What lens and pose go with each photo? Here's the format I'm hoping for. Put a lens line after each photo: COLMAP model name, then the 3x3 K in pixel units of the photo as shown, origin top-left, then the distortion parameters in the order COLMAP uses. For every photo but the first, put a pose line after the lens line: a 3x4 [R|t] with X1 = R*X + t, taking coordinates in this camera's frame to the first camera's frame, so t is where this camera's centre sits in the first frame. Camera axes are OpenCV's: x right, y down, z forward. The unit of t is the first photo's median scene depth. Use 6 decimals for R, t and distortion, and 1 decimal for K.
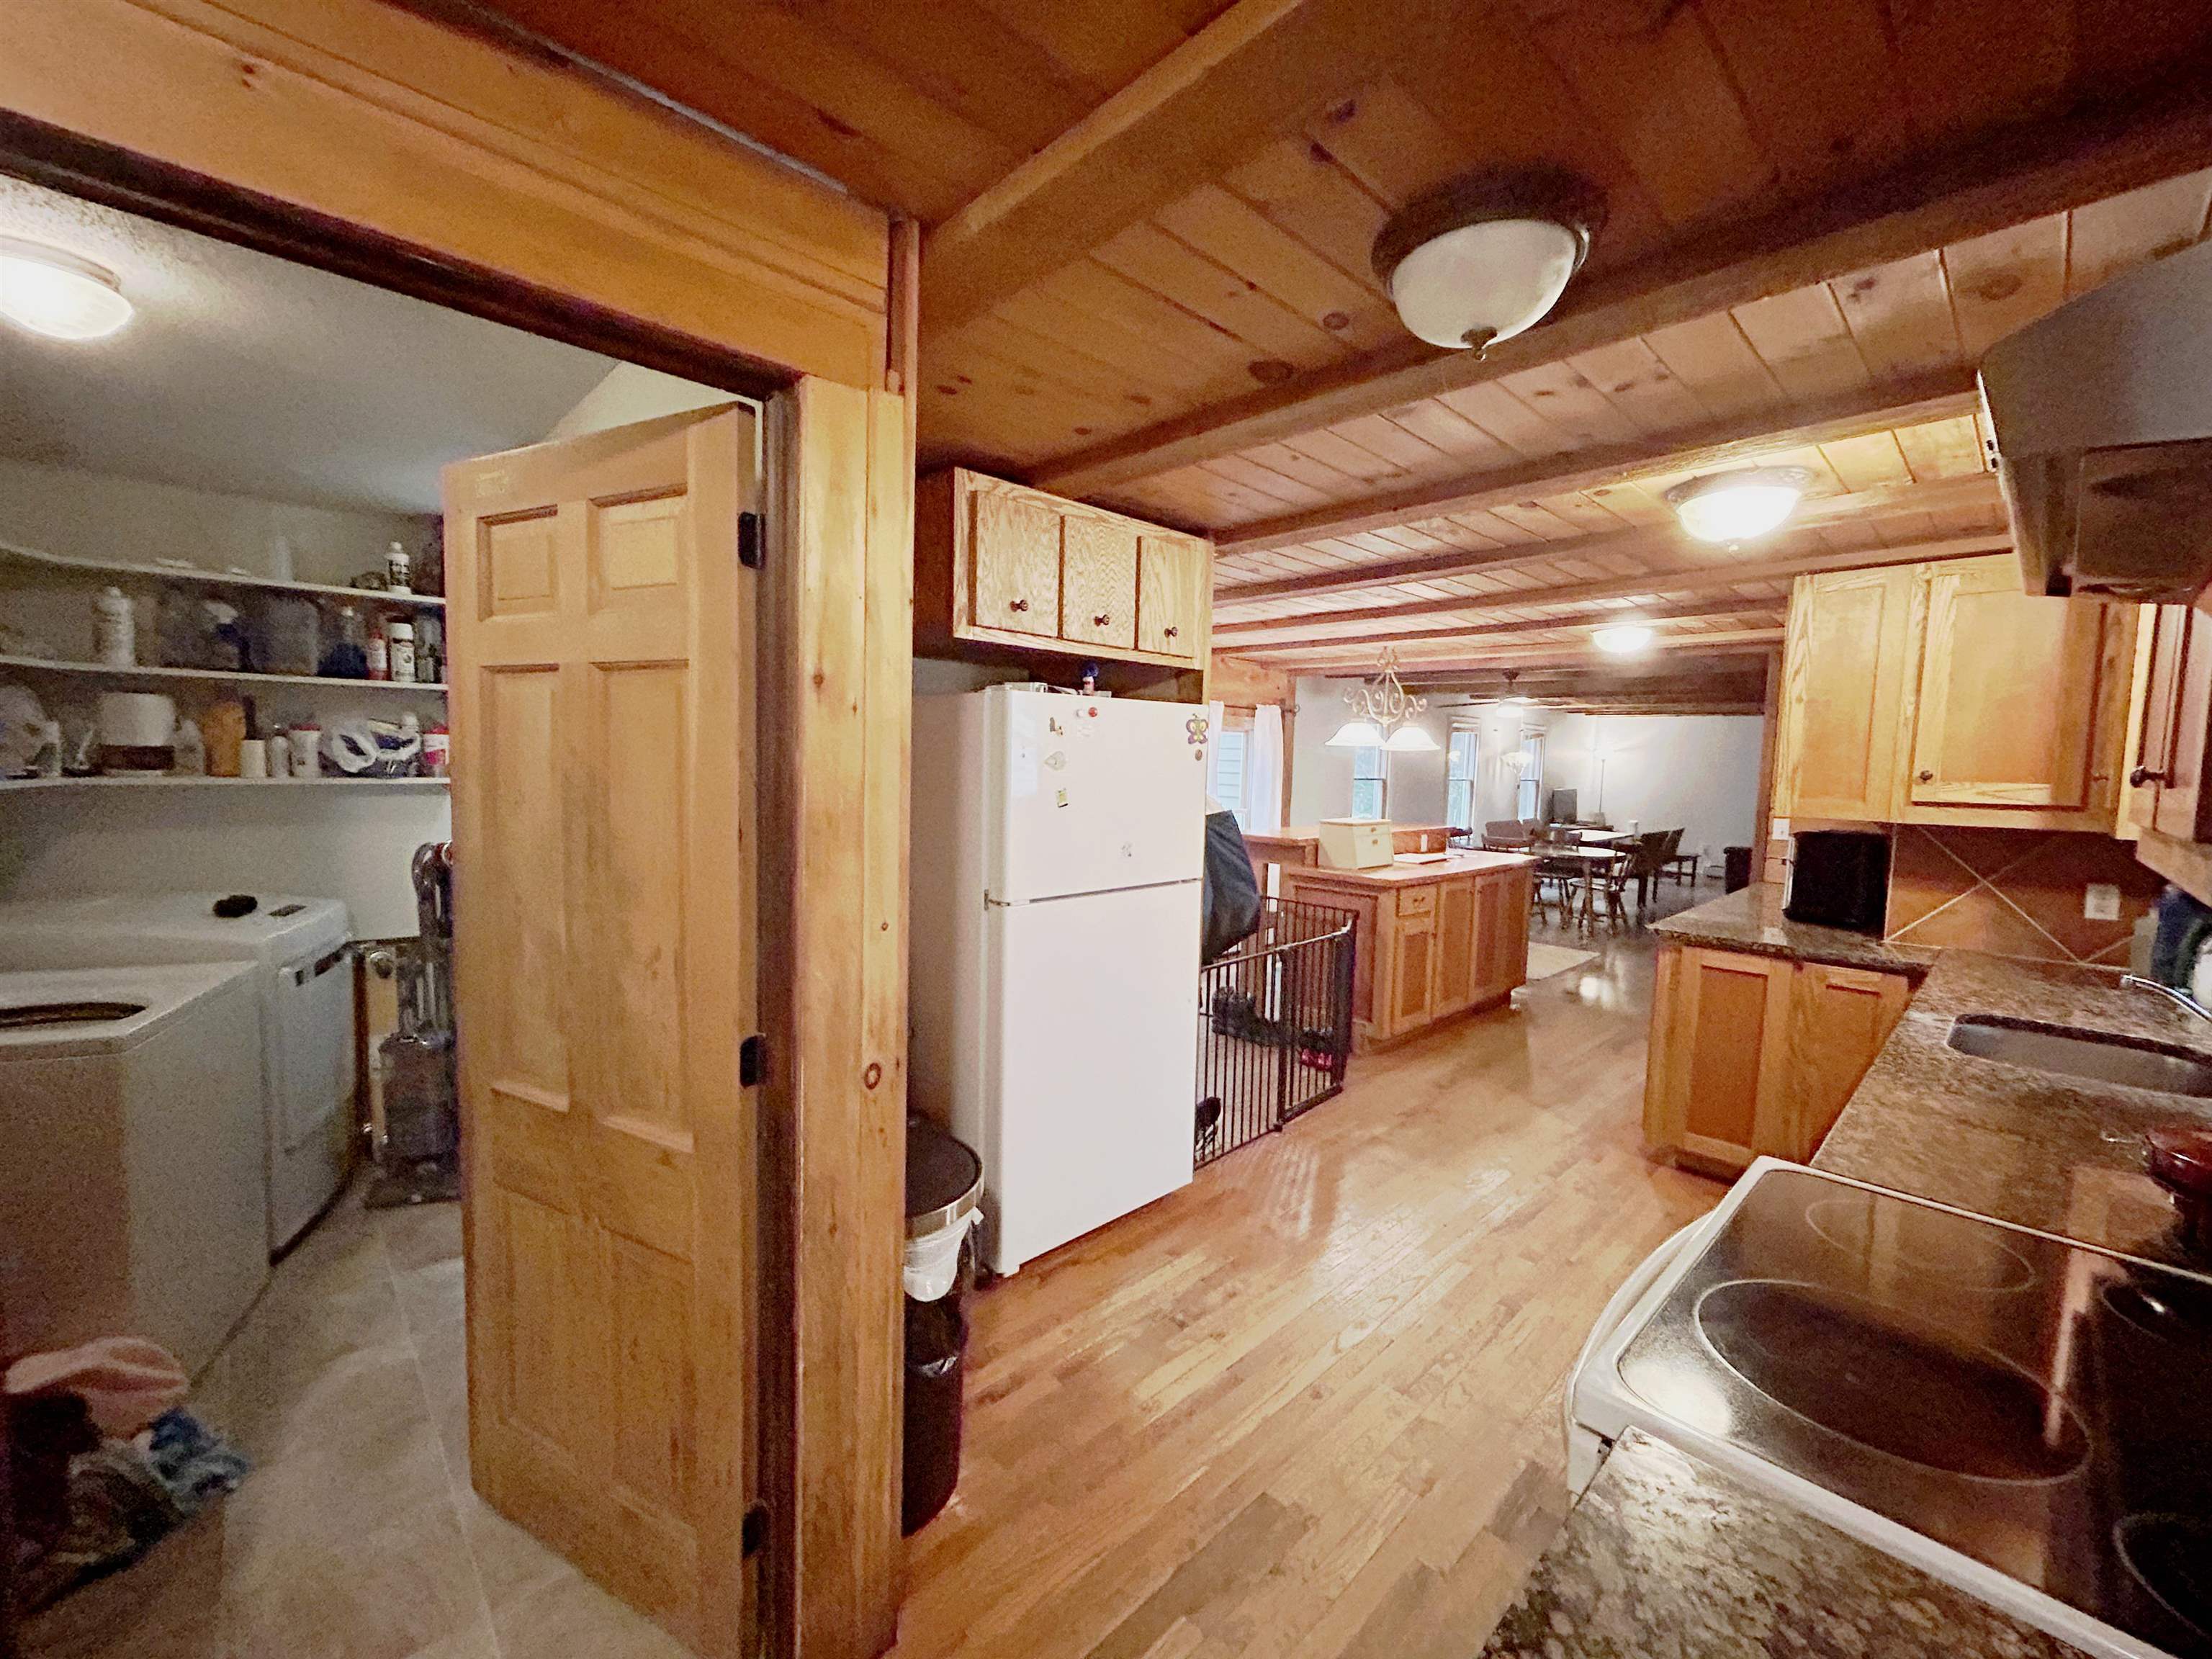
lens RADIAL K [[898.8, 0, 1104.1], [0, 898.8, 838.1], [0, 0, 1]] dist [-0.001500, 0.001304]
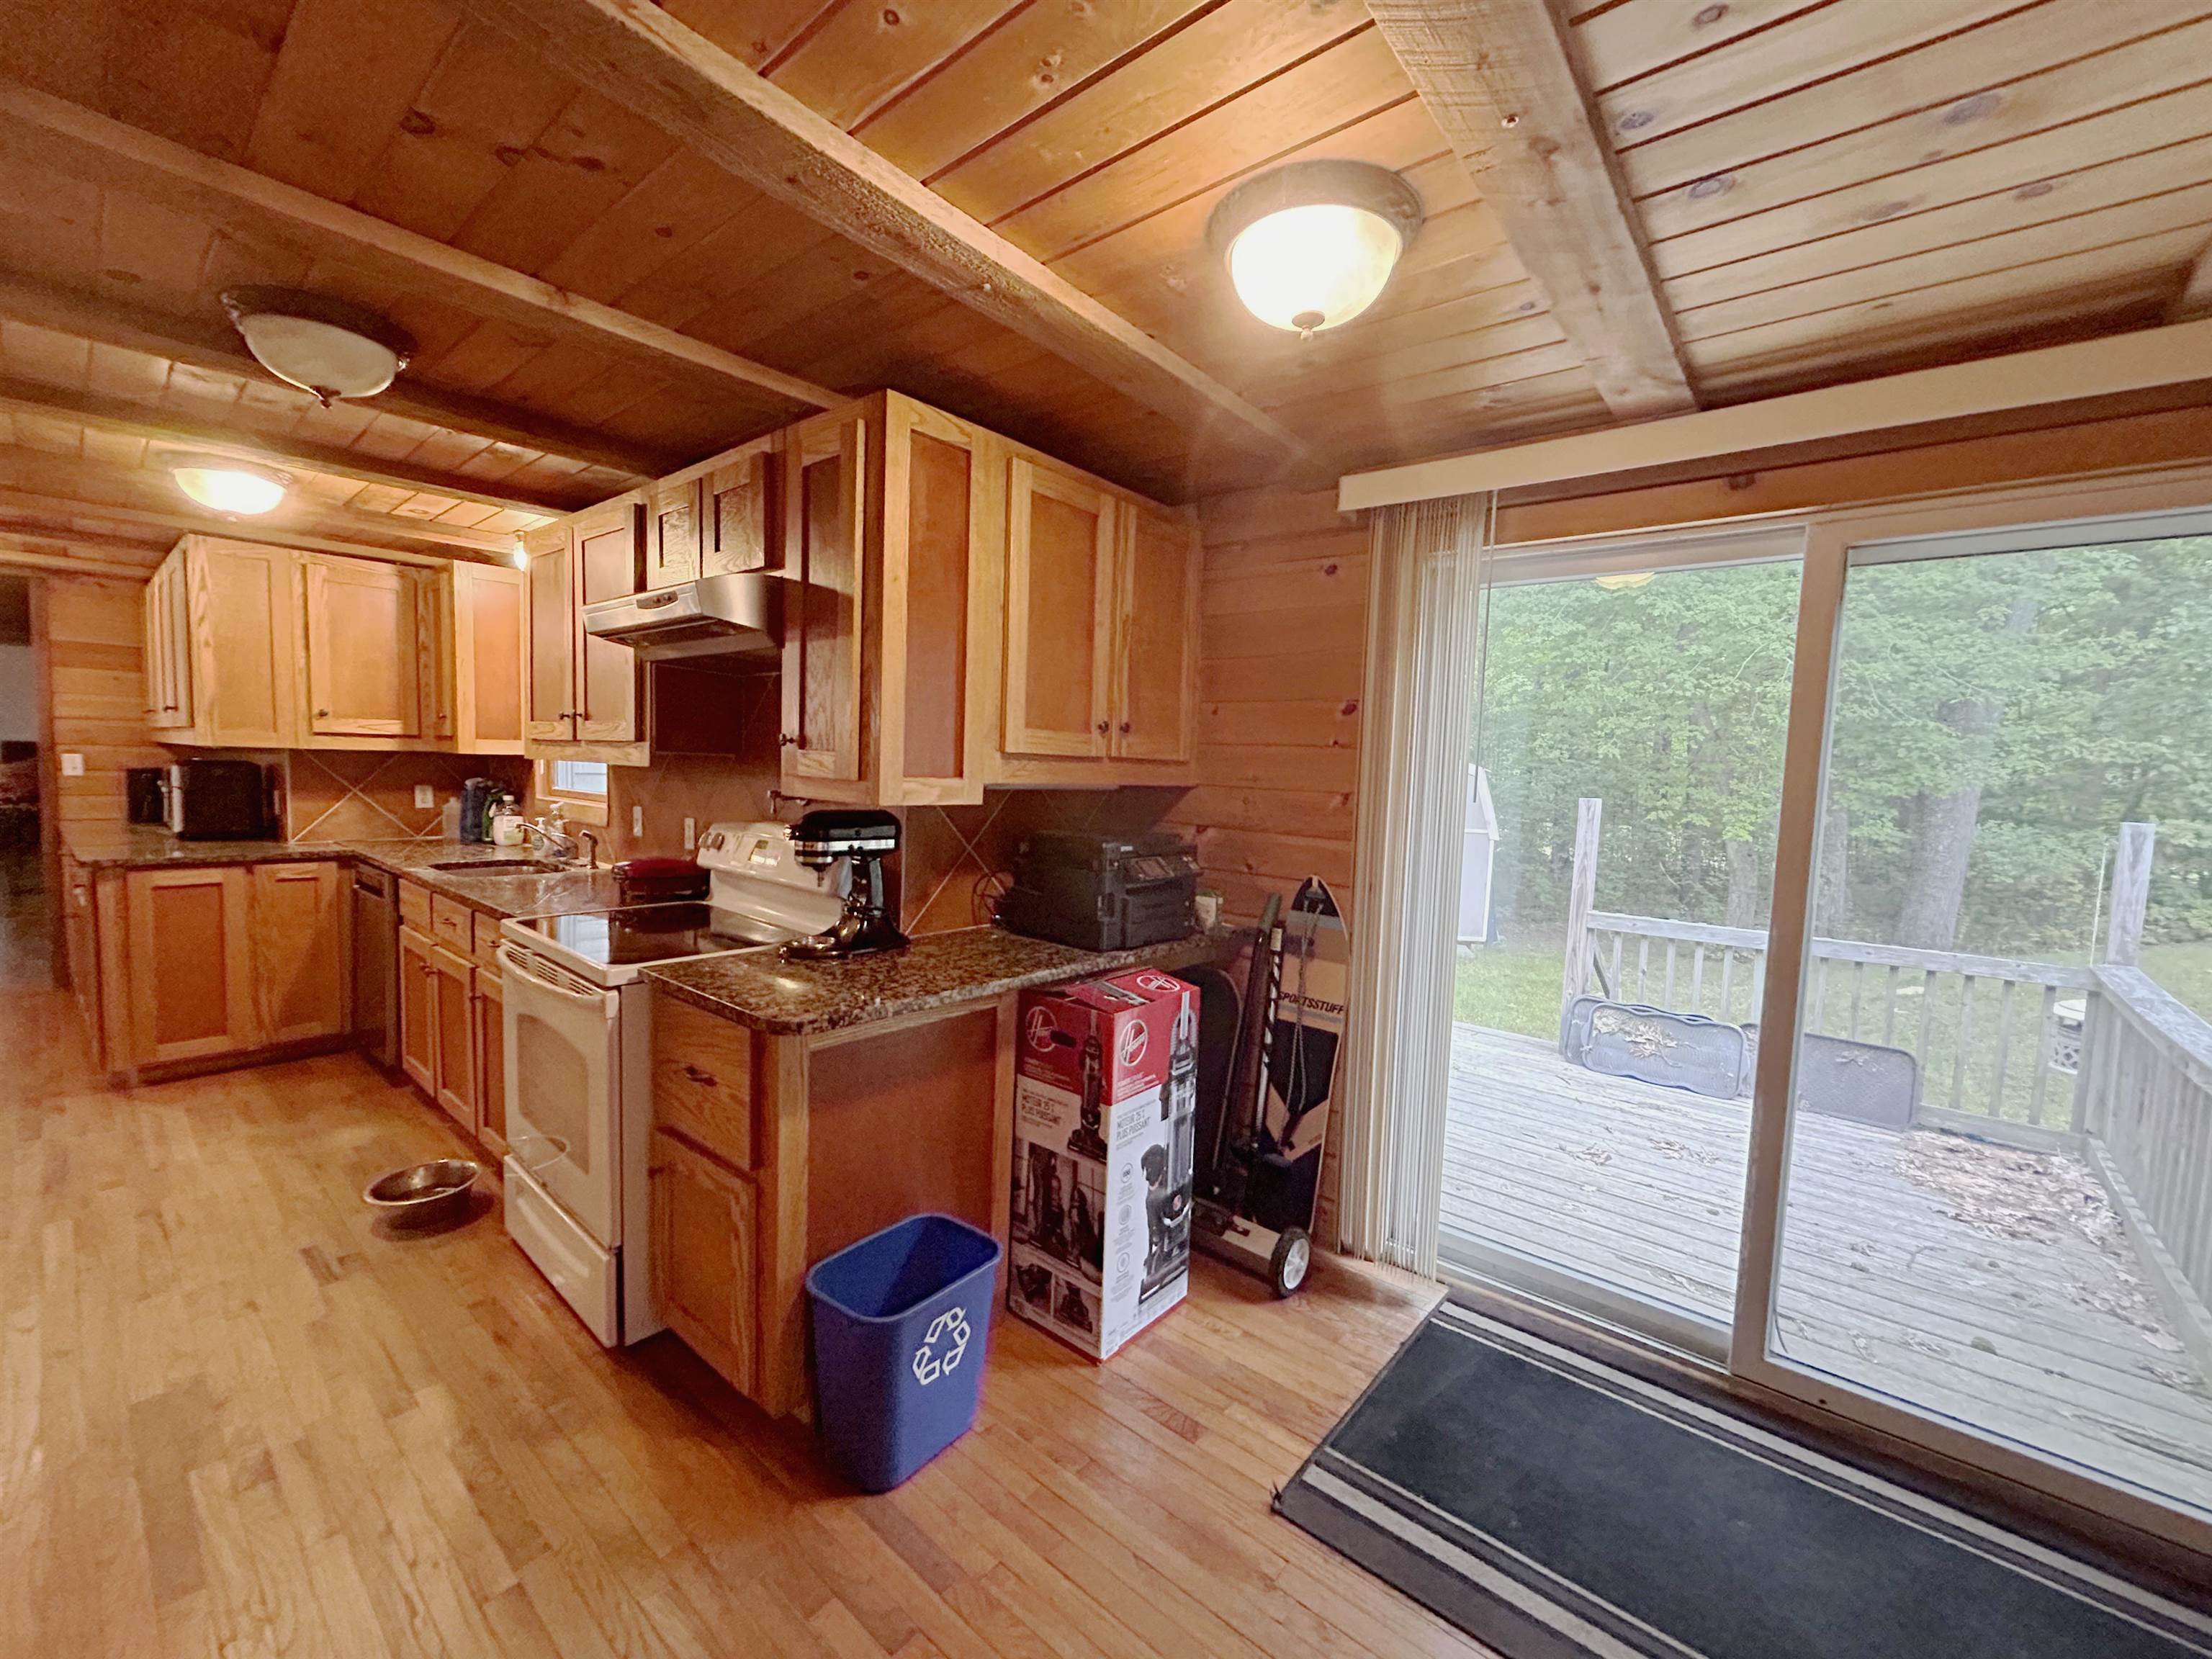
lens RADIAL K [[898.8, 0, 1086.0], [0, 898.8, 828.7], [0, 0, 1]] dist [-0.001500, 0.001304]
pose [[-0.093728, -0.100858, 0.990476, -0.546713], [0.048793, 0.993195, 0.105752, 0.016582], [-0.994401, 0.058241, -0.088169, -0.011106]]
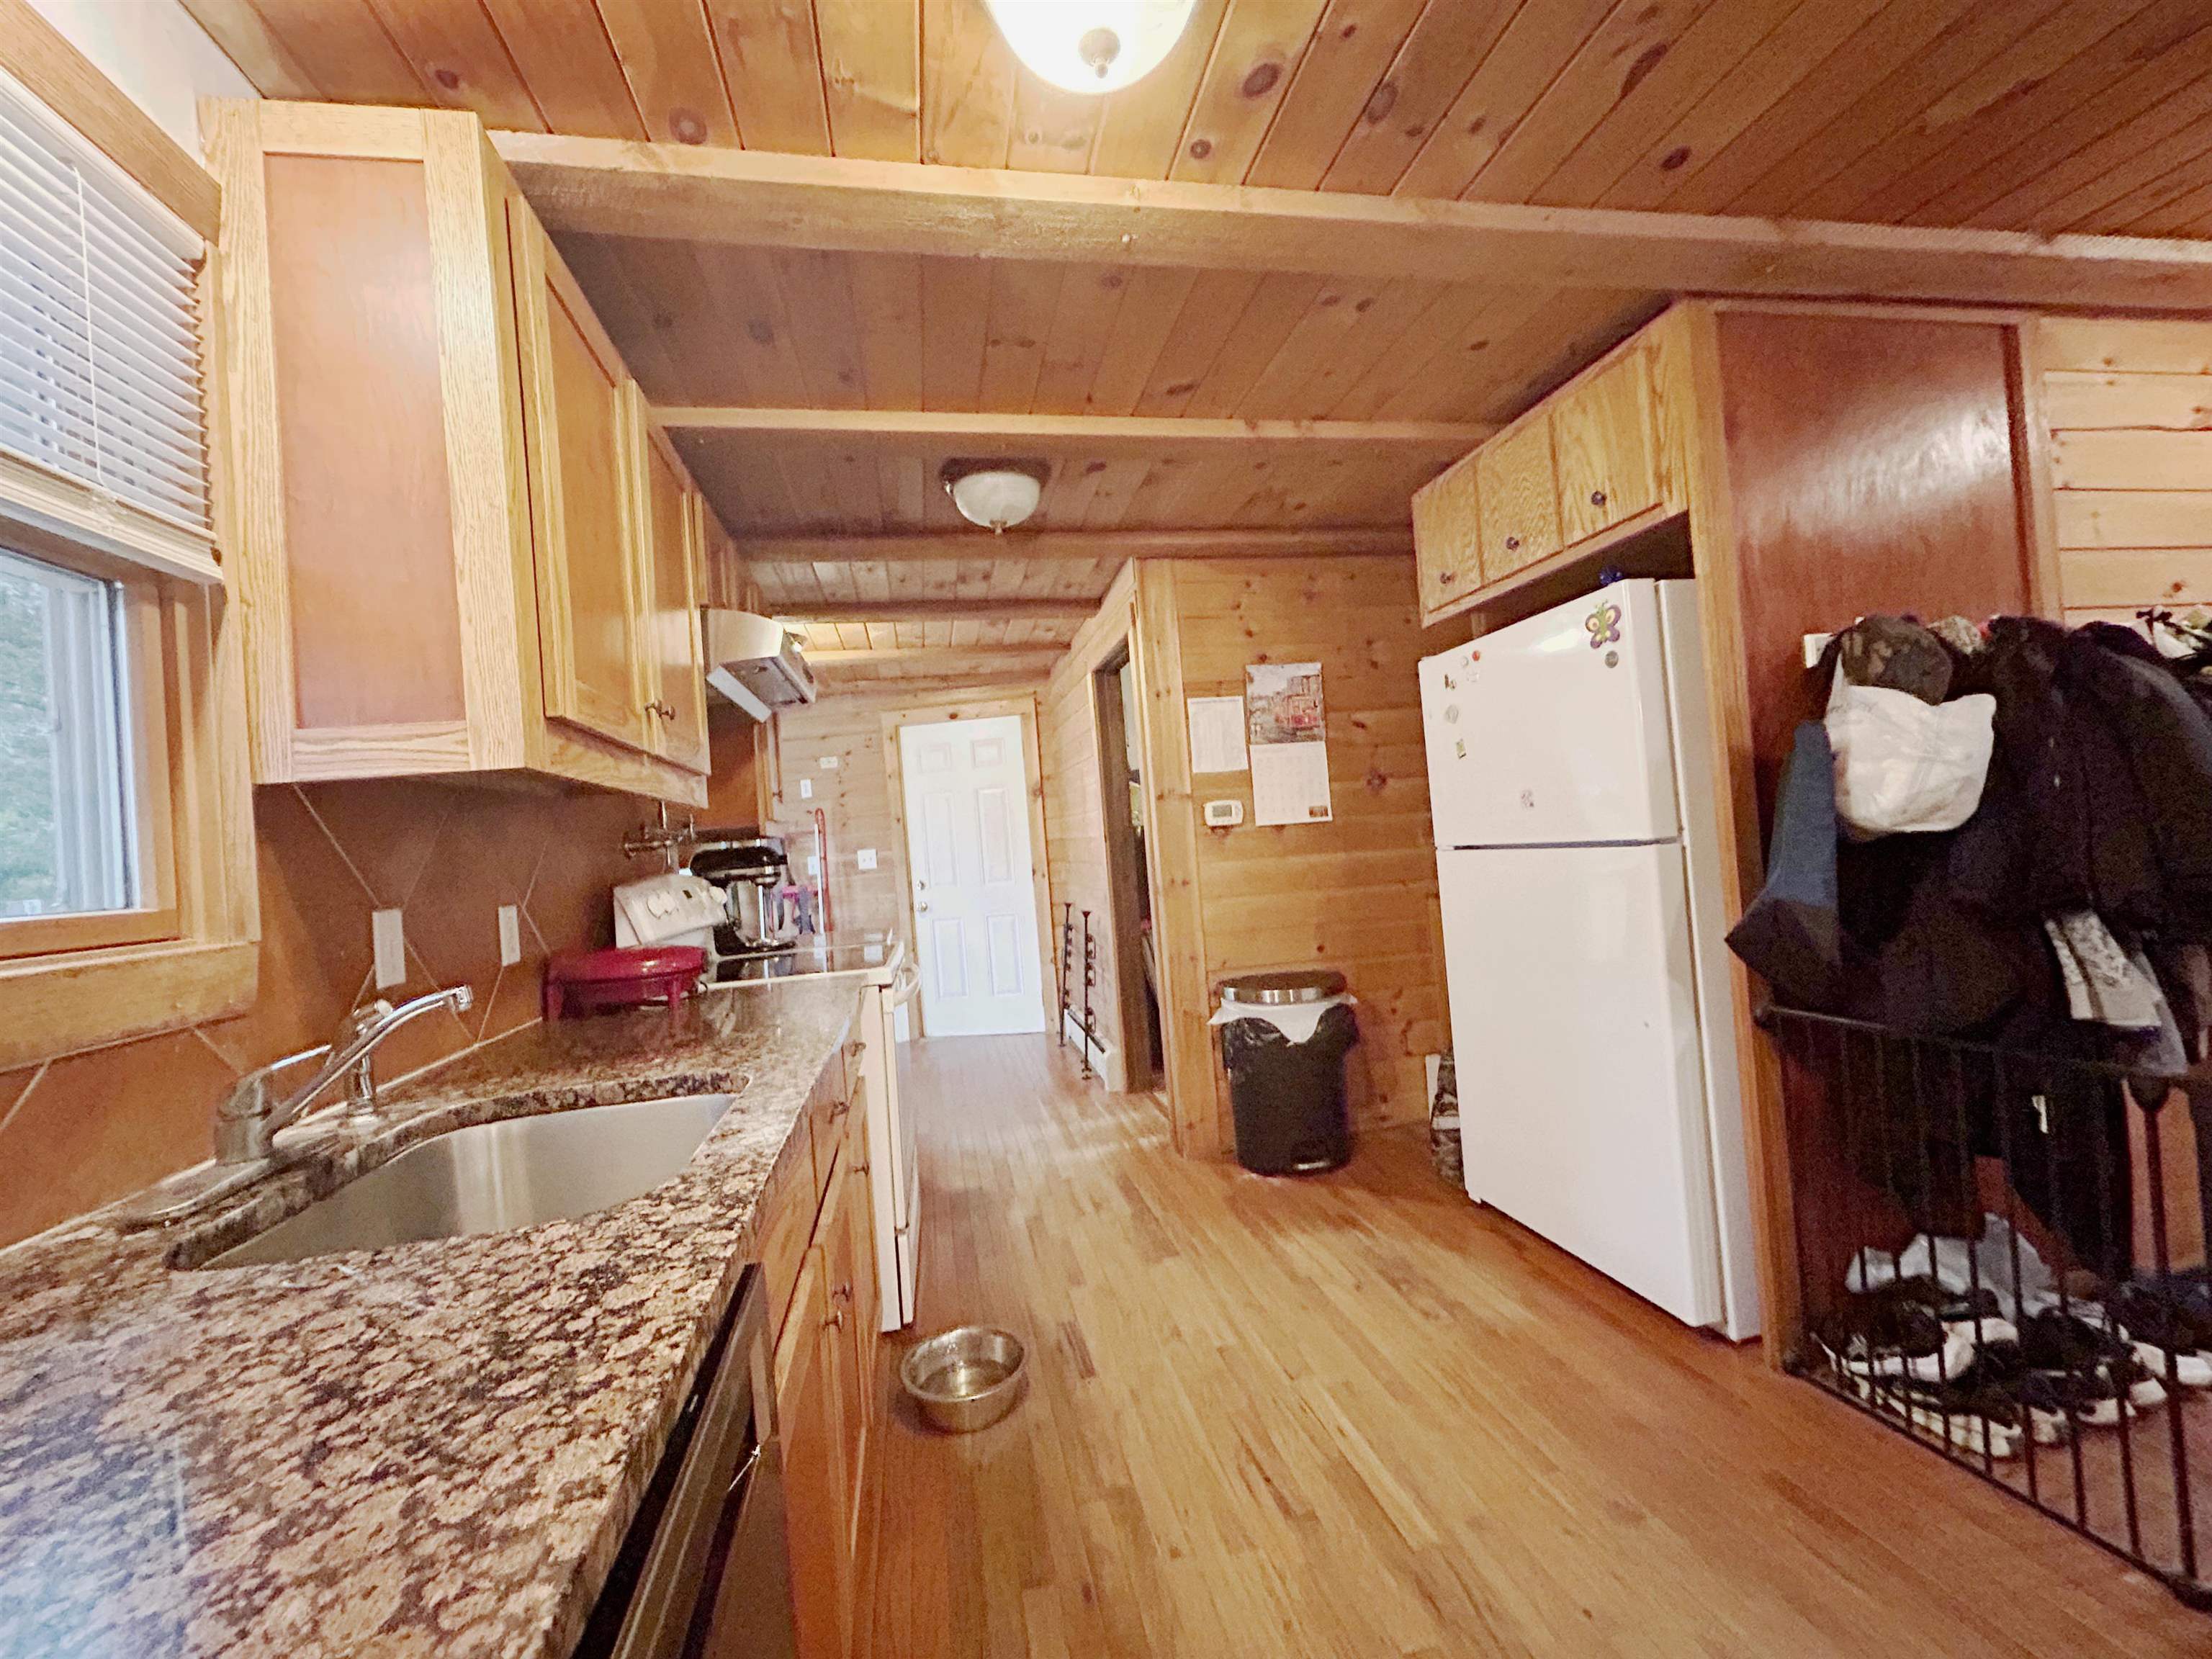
lens RADIAL K [[898.8, 0, 1071.6], [0, 898.8, 823.0], [0, 0, 1]] dist [-0.001500, 0.001304]
pose [[-0.562120, 0.001484, -0.827054, 0.911179], [-0.004492, 0.999978, 0.004847, 0.031930], [0.827044, 0.006440, -0.562101, 1.048857]]
